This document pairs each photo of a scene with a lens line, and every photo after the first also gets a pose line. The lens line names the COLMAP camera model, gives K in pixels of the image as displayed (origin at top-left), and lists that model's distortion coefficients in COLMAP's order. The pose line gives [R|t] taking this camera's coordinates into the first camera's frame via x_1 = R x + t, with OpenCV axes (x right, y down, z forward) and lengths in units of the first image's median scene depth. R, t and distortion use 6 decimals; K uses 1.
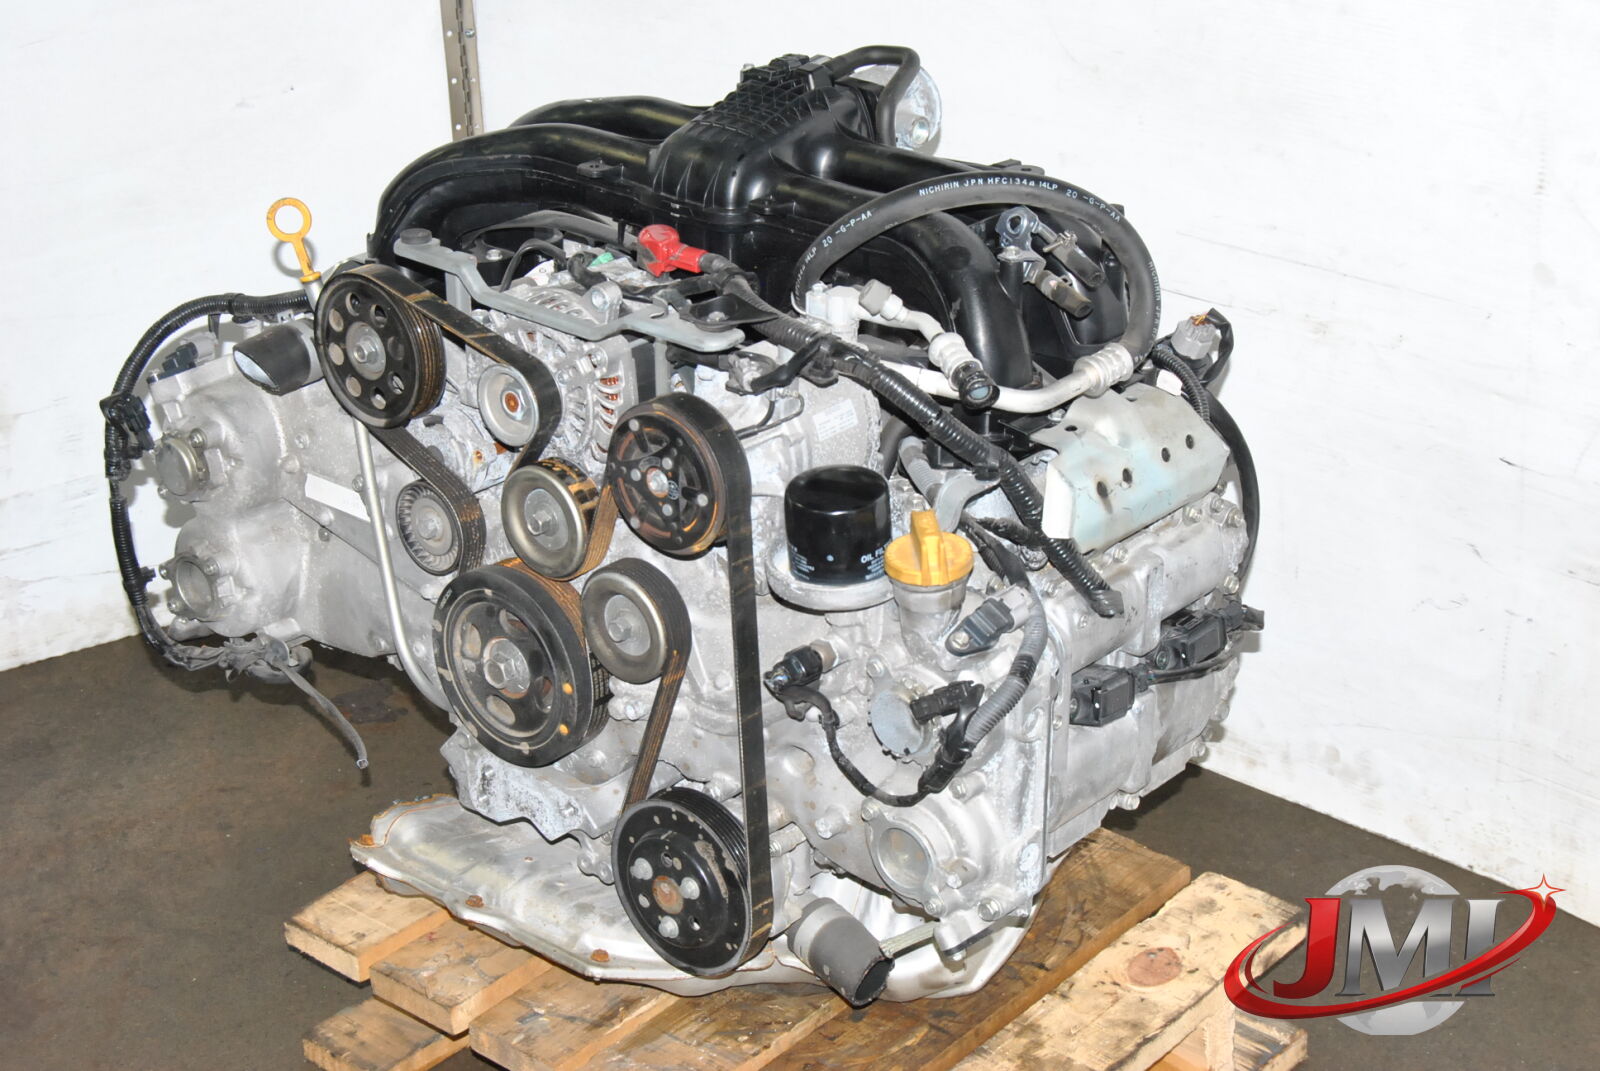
lens RADIAL K [[2840.6, 0, 800.0], [0, 2840.6, 535.5], [0, 0, 1]] dist [-0.070505, 0.232004]
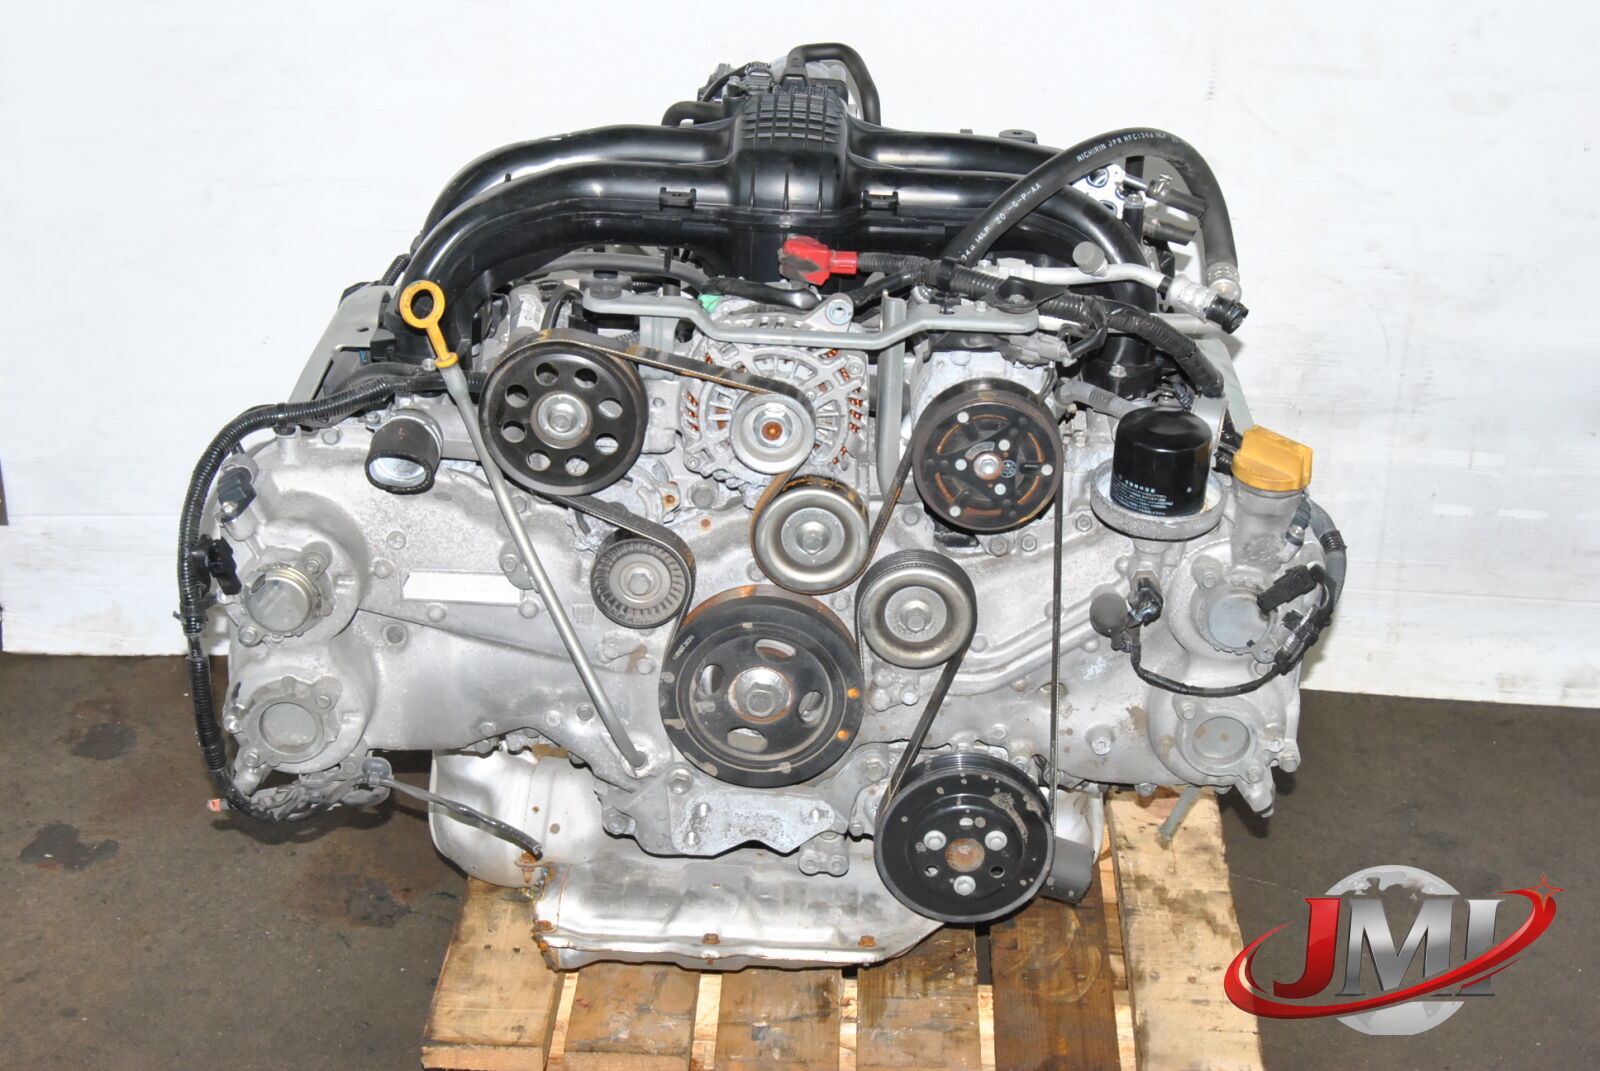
lens RADIAL K [[2531.7, 0, 800.0], [0, 2531.7, 535.5], [0, 0, 1]] dist [-0.027344, -0.141912]
pose [[0.771389, -0.240200, 0.589291, -0.561786], [0.227788, 0.968892, 0.096751, -0.085027], [-0.594199, 0.059601, 0.802107, 0.247894]]
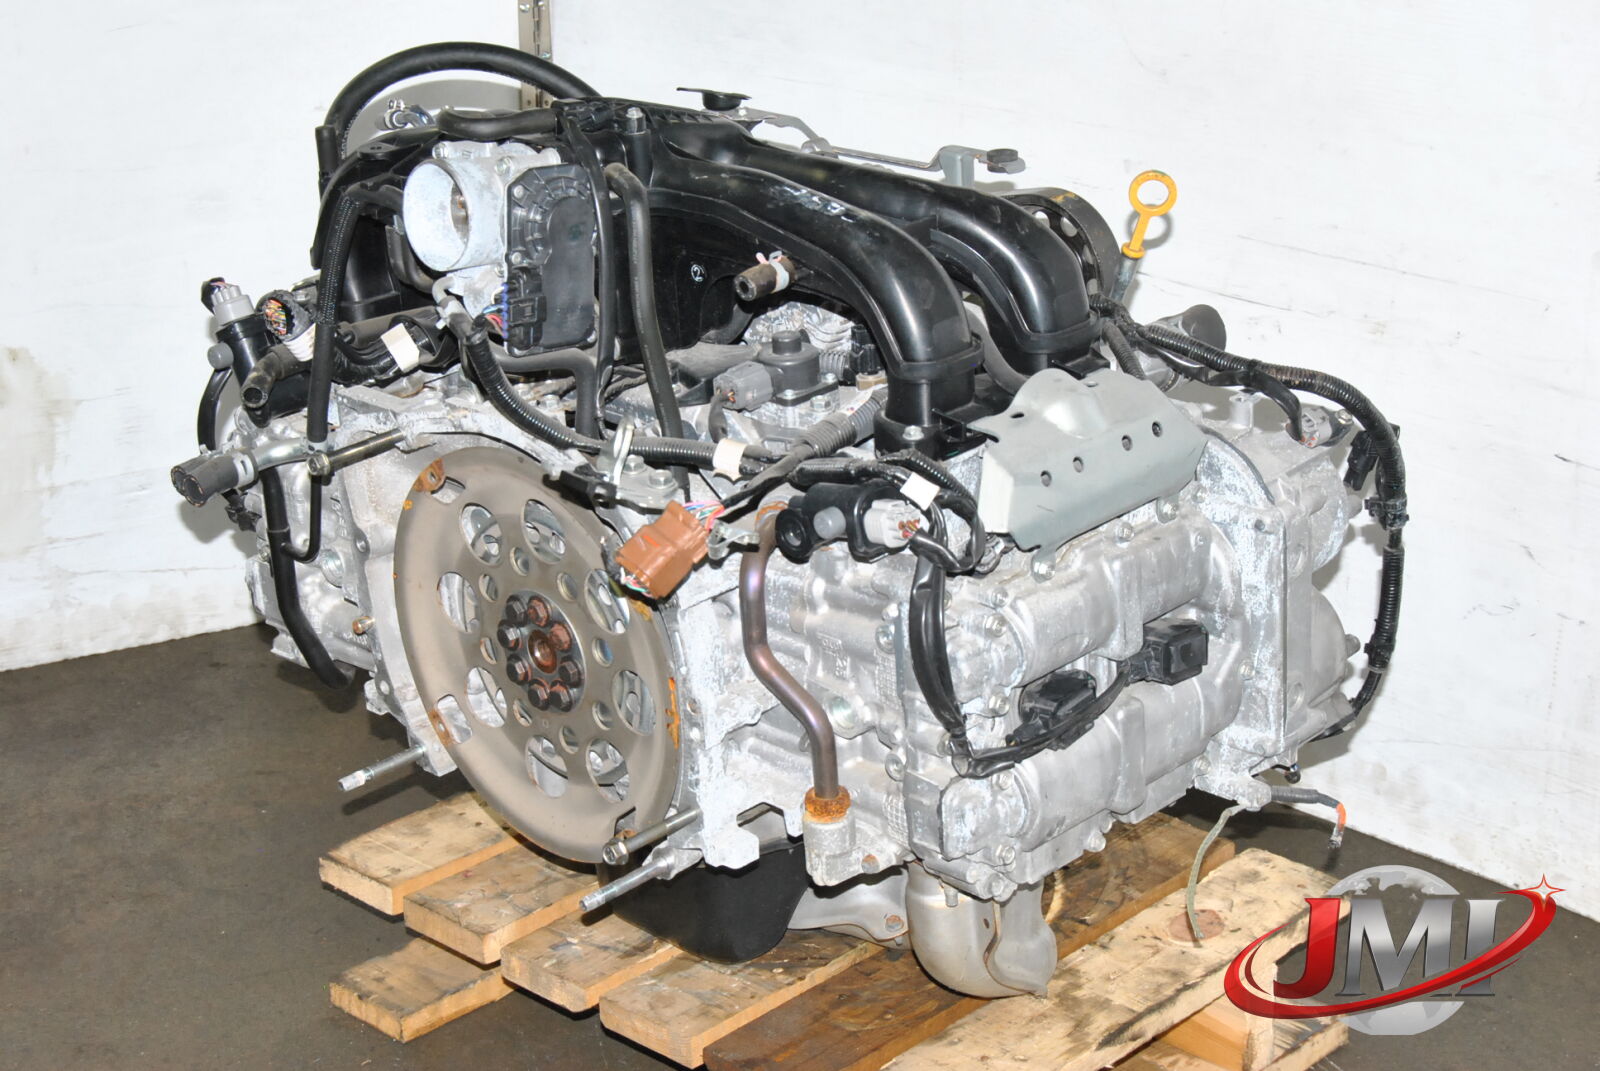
lens RADIAL K [[2887.1, 0, 800.0], [0, 2887.1, 535.5], [0, 0, 1]] dist [-0.158450, 0.845594]
pose [[0.998950, 0.043486, -0.014440, -0.004336], [-0.044641, 0.994683, -0.092800, 0.114246], [0.010328, 0.093348, 0.995580, -0.011657]]
